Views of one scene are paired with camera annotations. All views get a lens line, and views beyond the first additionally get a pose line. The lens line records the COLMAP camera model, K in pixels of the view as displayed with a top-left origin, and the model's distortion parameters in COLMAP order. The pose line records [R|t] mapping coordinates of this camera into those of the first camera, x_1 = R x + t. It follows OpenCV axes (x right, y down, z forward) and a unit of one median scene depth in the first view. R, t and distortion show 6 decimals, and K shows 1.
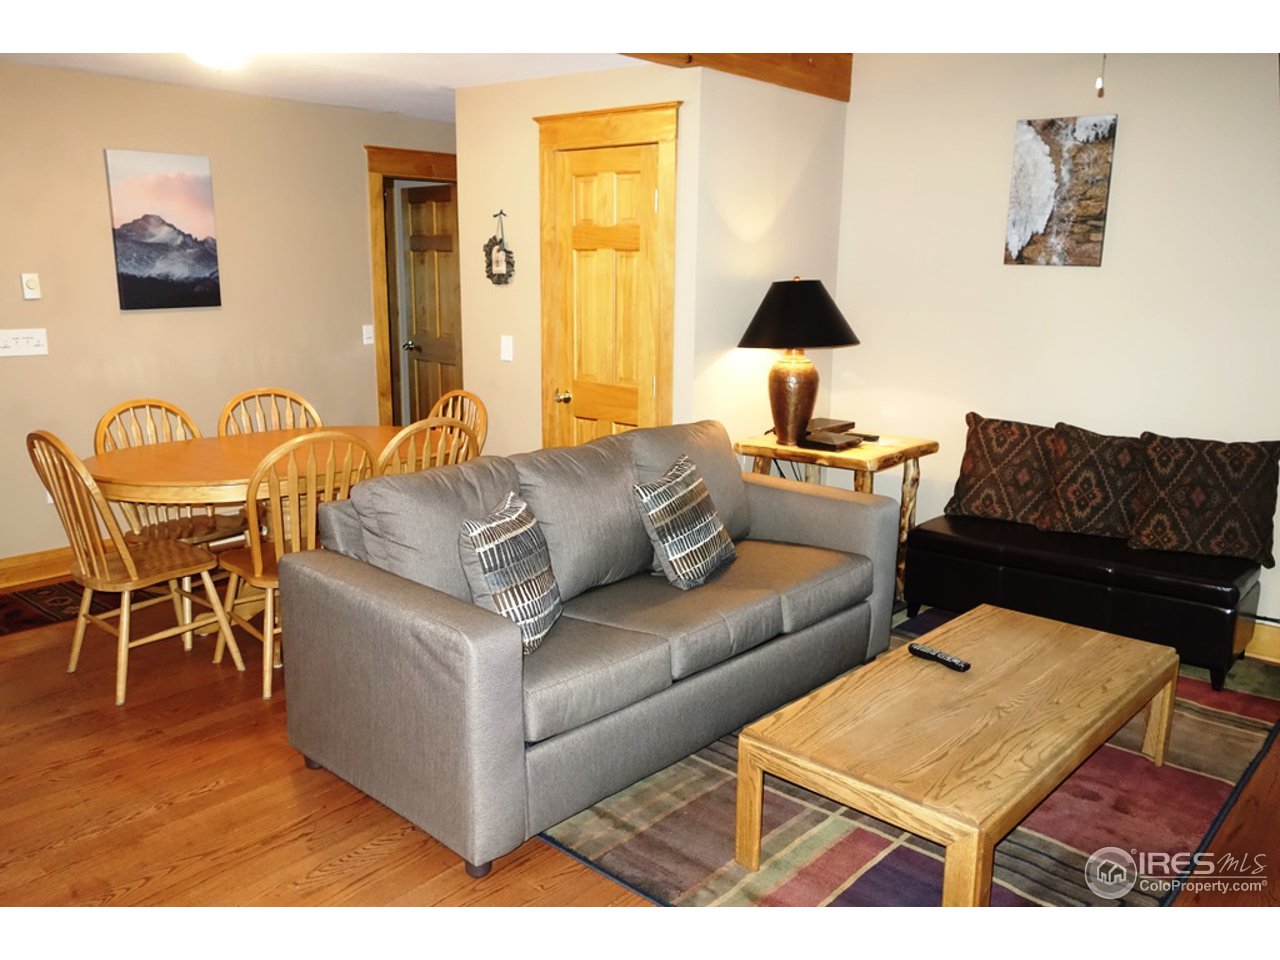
lens RADIAL K [[1014.3, 0, 635.9], [0, 1014.3, 475.5], [0, 0, 1]] dist [0.008091, -0.006556]
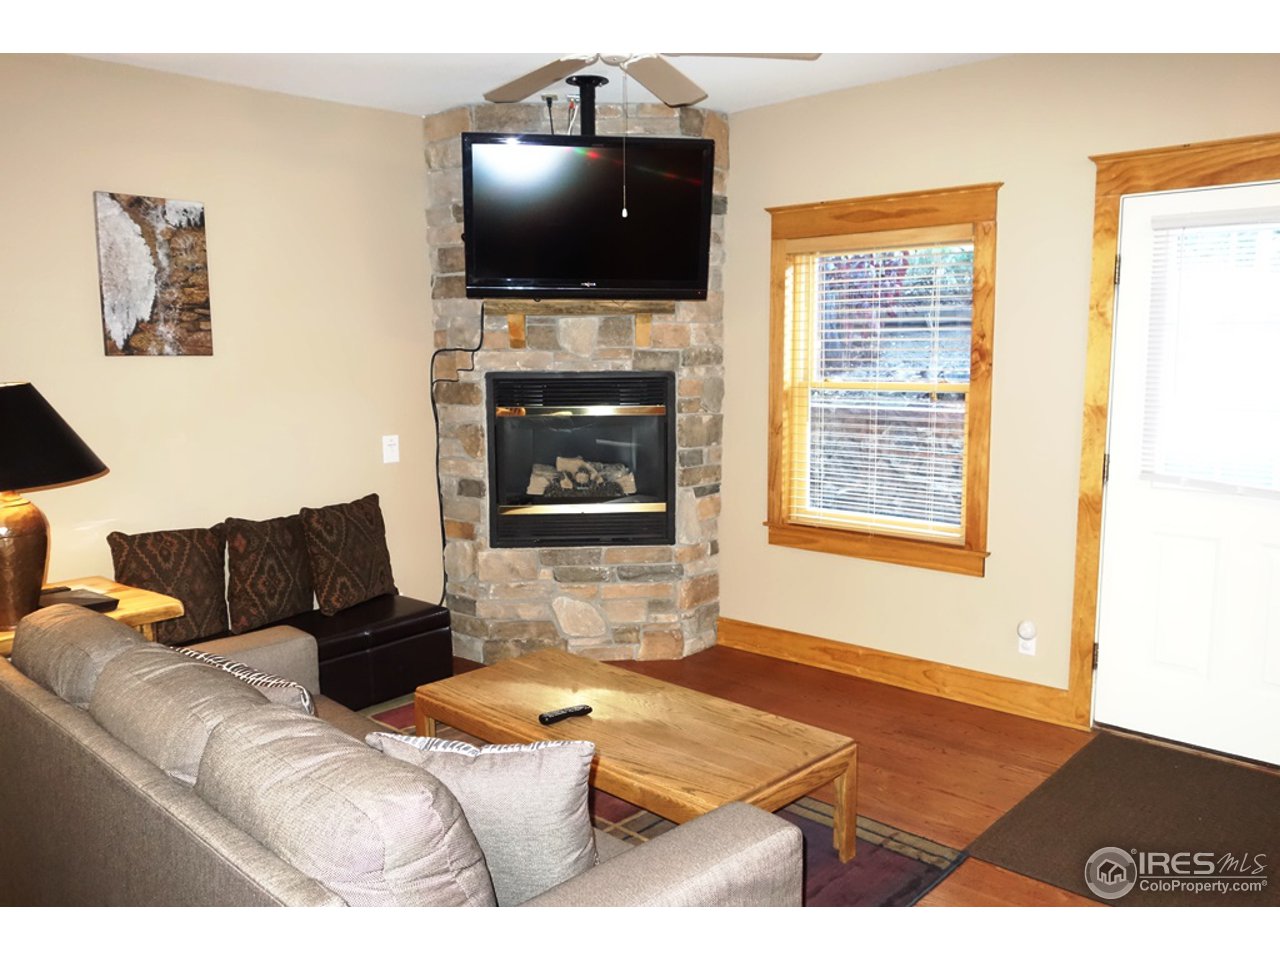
lens RADIAL K [[1014.3, 0, 643.8], [0, 1014.3, 474.4], [0, 0, 1]] dist [0.008091, -0.006556]
pose [[0.028287, -0.137412, 0.990110, -0.506460], [0.216931, 0.967744, 0.128111, -0.129626], [-0.975777, 0.211161, 0.057184, 0.561046]]
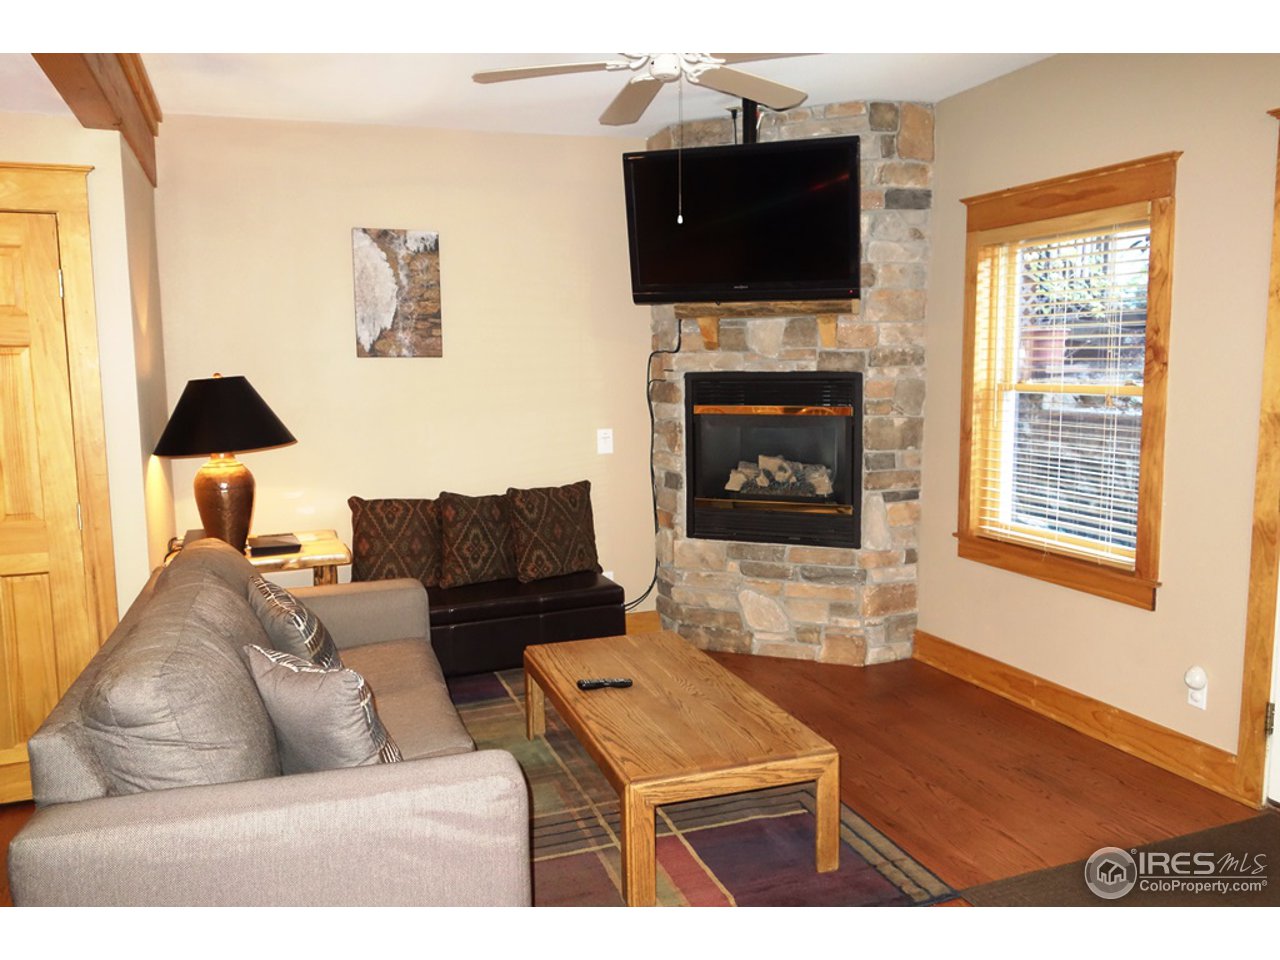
lens RADIAL K [[1014.3, 0, 643.3], [0, 1014.3, 476.5], [0, 0, 1]] dist [0.008091, -0.006556]
pose [[0.481065, -0.118762, 0.868603, -0.464336], [0.200724, 0.979384, 0.022740, -0.050011], [-0.853397, 0.163410, 0.494986, 0.241209]]
